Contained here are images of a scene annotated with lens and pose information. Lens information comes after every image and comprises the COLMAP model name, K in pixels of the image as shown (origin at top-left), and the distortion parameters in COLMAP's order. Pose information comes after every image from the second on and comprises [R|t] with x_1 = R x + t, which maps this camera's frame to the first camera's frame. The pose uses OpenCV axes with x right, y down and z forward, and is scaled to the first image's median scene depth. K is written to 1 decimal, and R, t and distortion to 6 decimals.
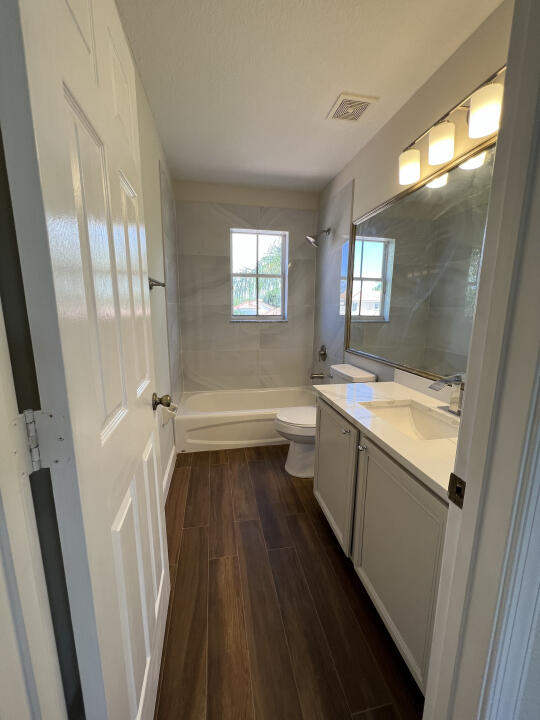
lens RADIAL K [[293.3, 0, 272.9], [0, 293.3, 361.4], [0, 0, 1]] dist [0.003278, 0.000888]
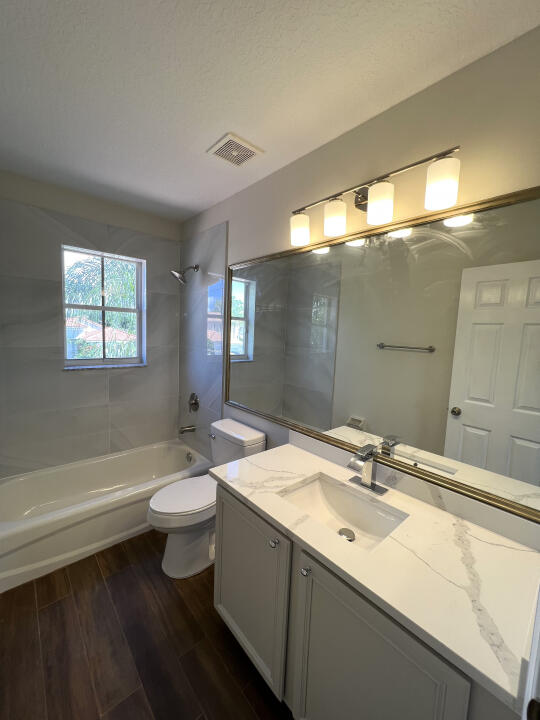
lens RADIAL K [[293.3, 0, 275.5], [0, 293.3, 363.9], [0, 0, 1]] dist [0.003278, 0.000888]
pose [[0.861999, -0.022270, 0.506420, -0.079152], [0.054180, 0.997359, -0.048363, -0.114838], [-0.504006, 0.069127, 0.860930, 0.149954]]
